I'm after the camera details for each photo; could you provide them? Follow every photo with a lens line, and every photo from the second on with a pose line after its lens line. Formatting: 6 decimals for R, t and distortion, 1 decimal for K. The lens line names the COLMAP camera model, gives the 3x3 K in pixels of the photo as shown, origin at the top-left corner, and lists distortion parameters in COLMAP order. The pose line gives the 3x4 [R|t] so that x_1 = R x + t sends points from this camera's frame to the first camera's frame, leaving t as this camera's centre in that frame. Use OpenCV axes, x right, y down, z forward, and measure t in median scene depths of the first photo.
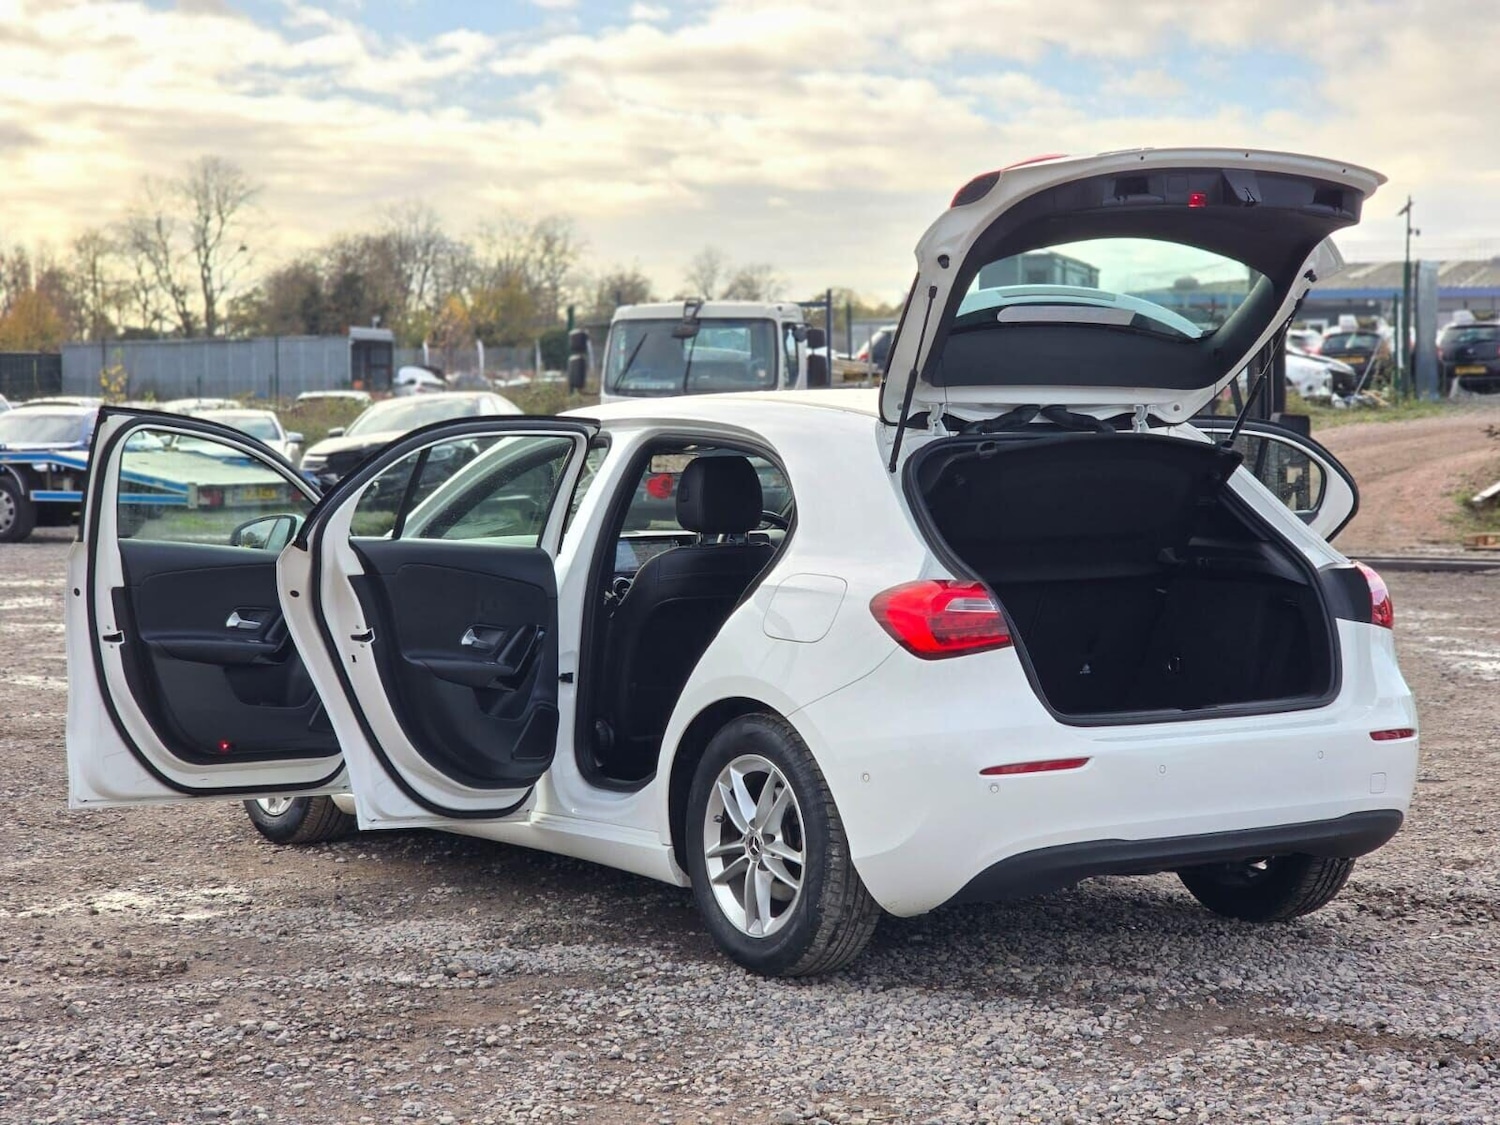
lens RADIAL K [[2742.4, 0, 747.9], [0, 2742.4, 551.3], [0, 0, 1]] dist [0.085543, -0.108270]
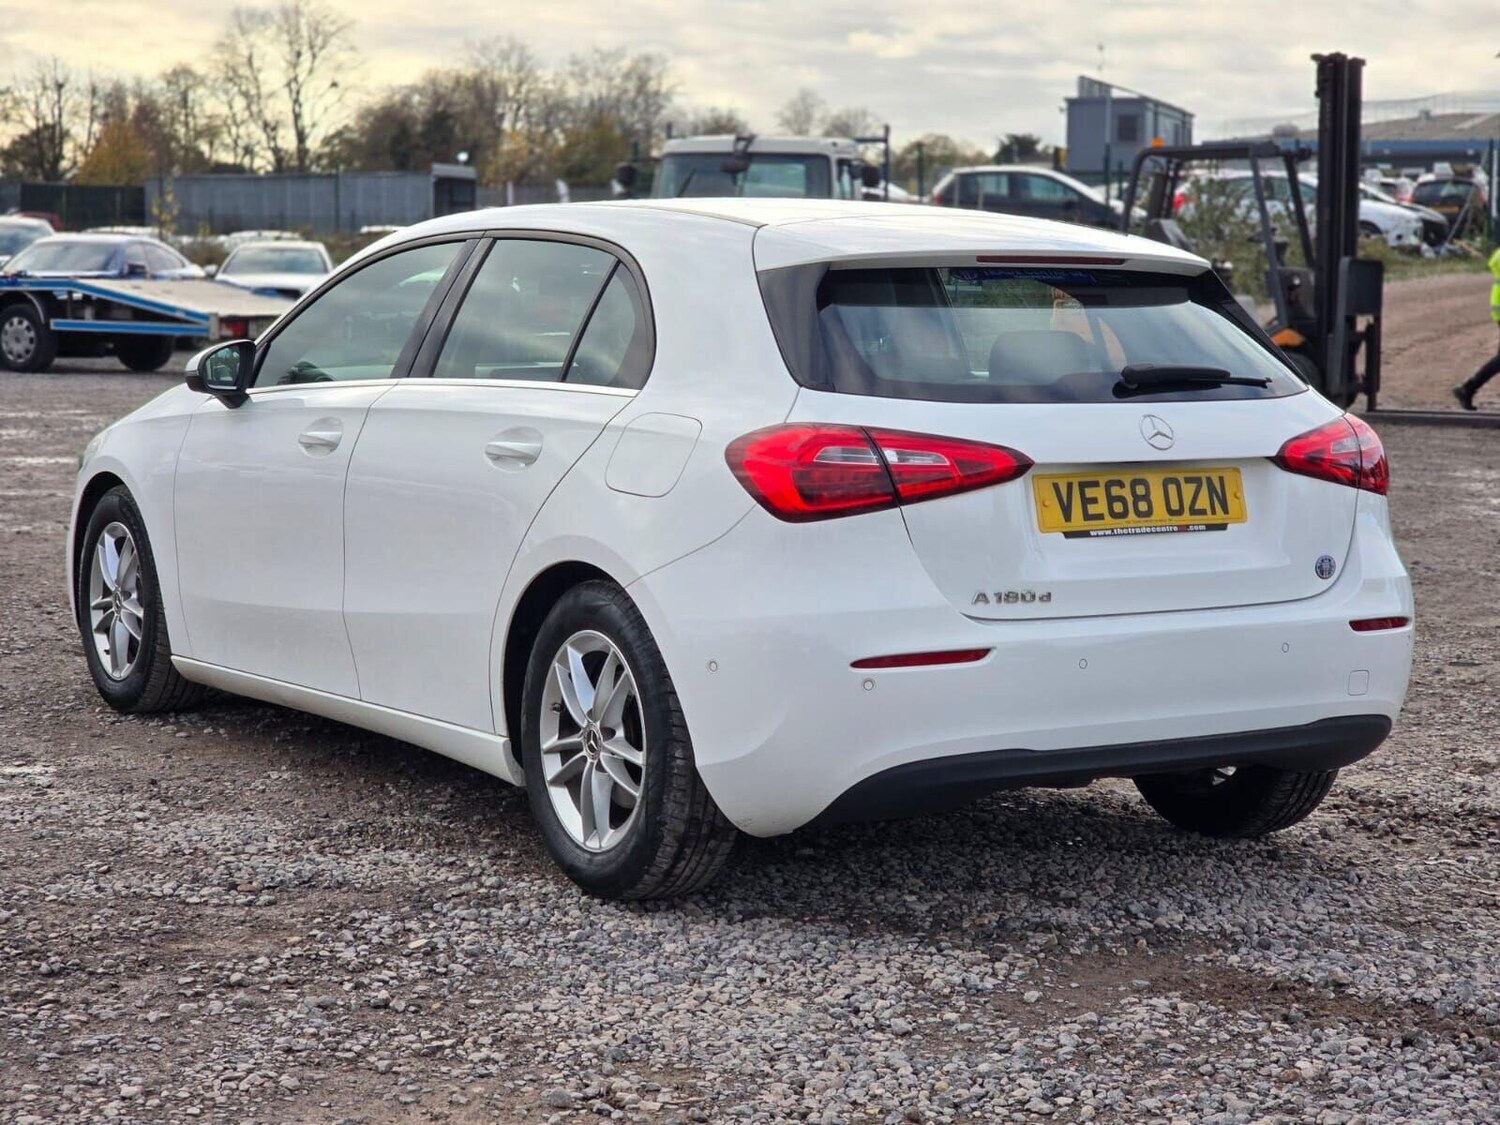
lens RADIAL K [[2742.4, 0, 747.9], [0, 2742.4, 551.3], [0, 0, 1]] dist [0.085543, -0.108270]
pose [[0.999287, 0.019614, -0.032250, 0.074198], [-0.017788, 0.998274, 0.055976, 0.003498], [0.033292, -0.055362, 0.997911, 0.183766]]
